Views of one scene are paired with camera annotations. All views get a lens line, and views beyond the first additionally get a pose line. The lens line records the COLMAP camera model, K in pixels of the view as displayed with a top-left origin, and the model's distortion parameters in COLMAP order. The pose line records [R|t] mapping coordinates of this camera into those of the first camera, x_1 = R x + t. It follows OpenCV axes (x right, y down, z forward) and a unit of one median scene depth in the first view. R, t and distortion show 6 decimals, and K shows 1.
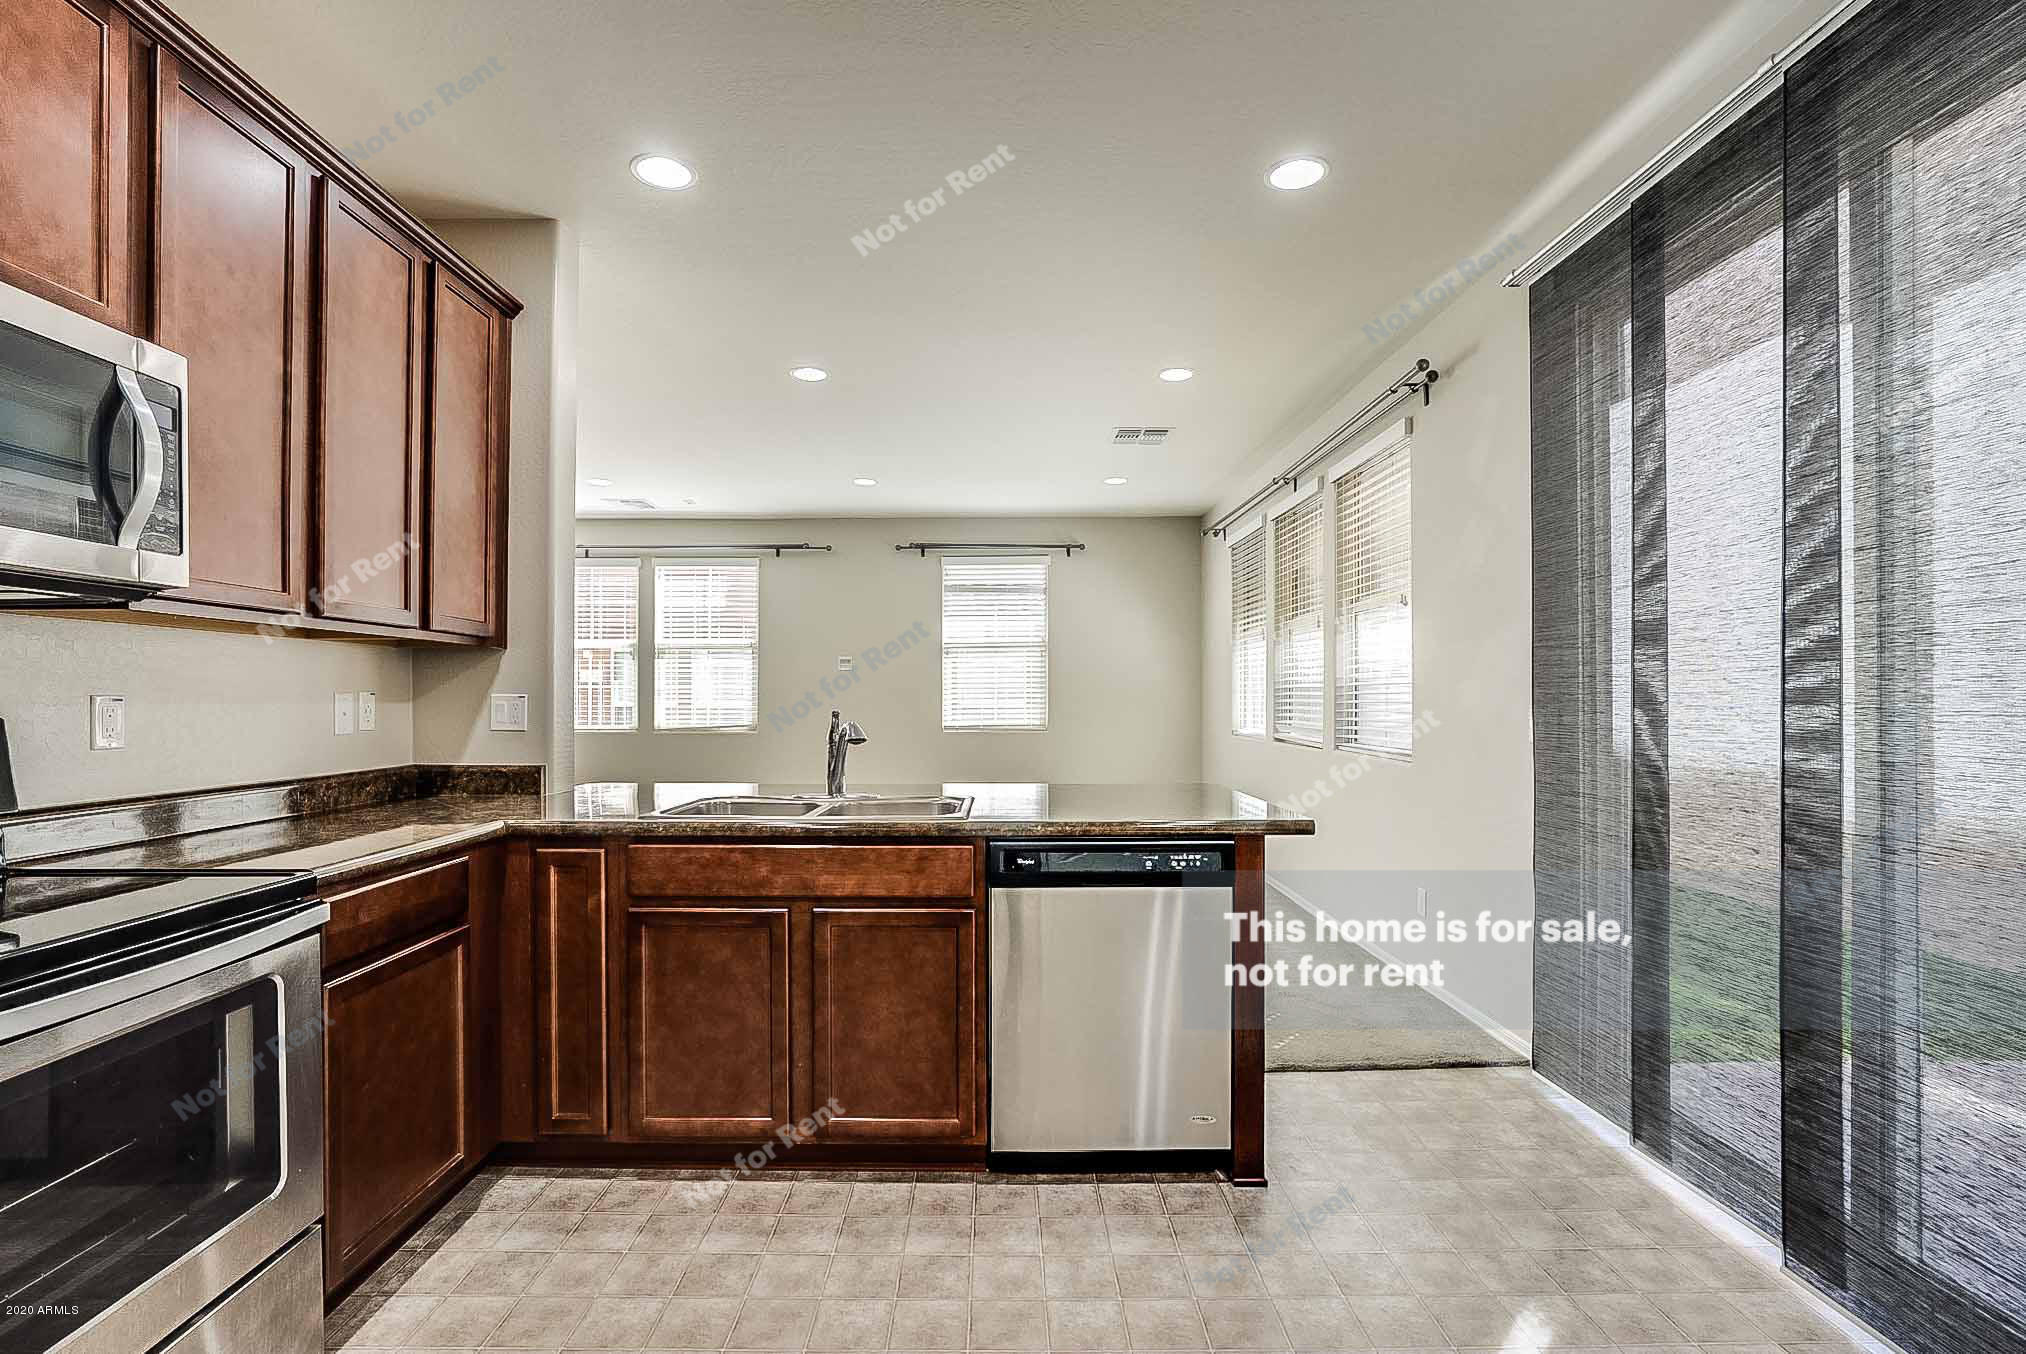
lens RADIAL K [[964.6, 0, 1009.7], [0, 964.6, 698.2], [0, 0, 1]] dist [0.001248, 0.000235]
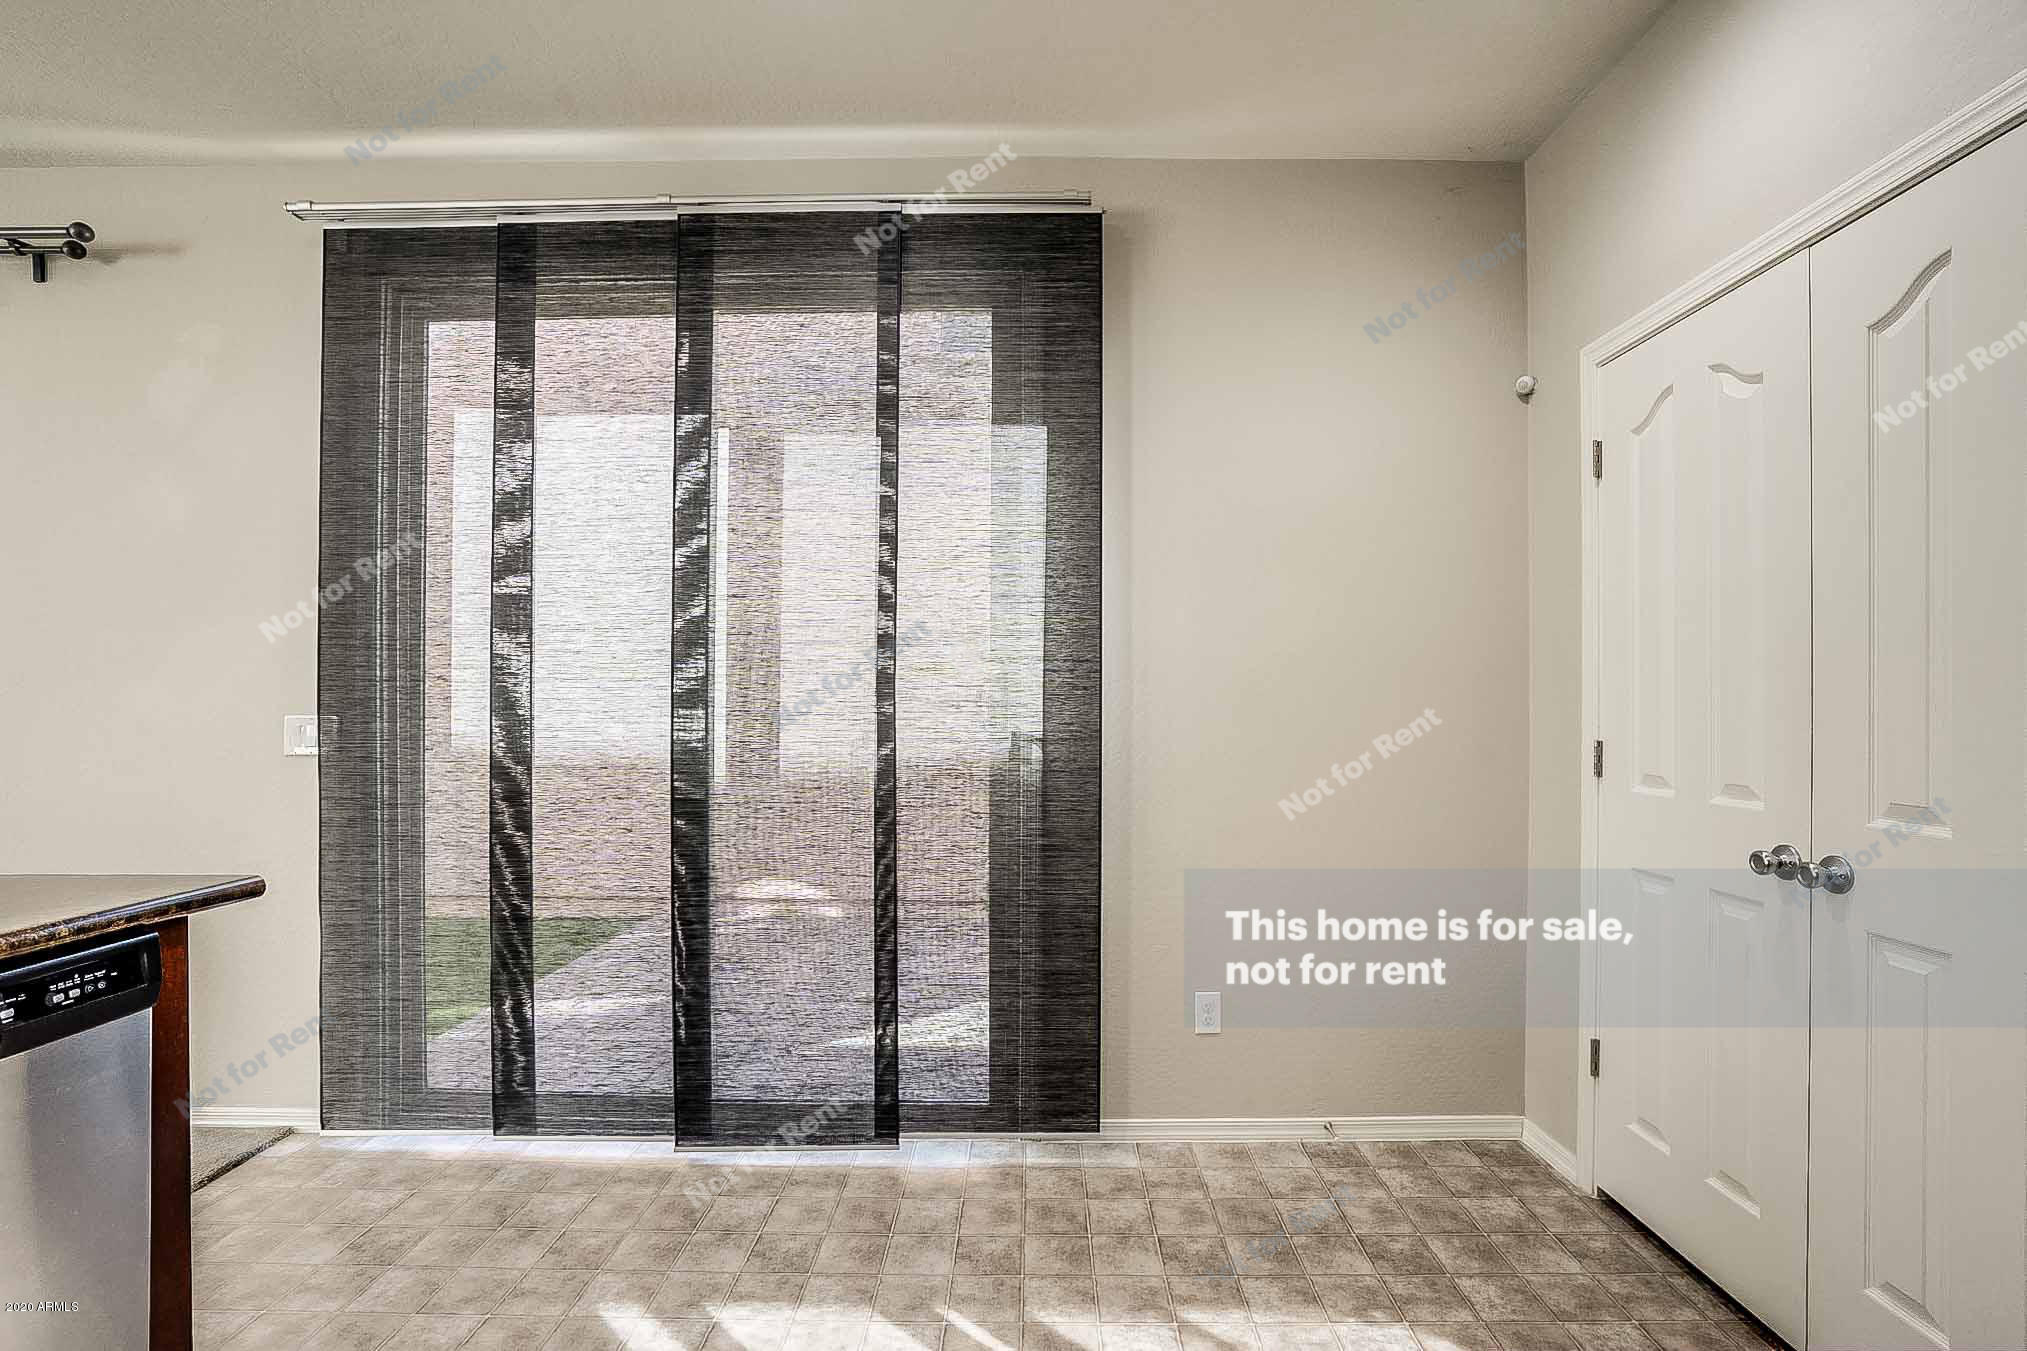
lens RADIAL K [[994.3, 0, 1012.5], [0, 994.3, 695.2], [0, 0, 1]] dist [-0.001374, 0.000098]
pose [[0.026605, 0.004068, 0.999638, -0.429577], [-0.001858, 0.999990, -0.004020, -0.005946], [-0.999644, -0.001750, 0.026612, 0.452500]]
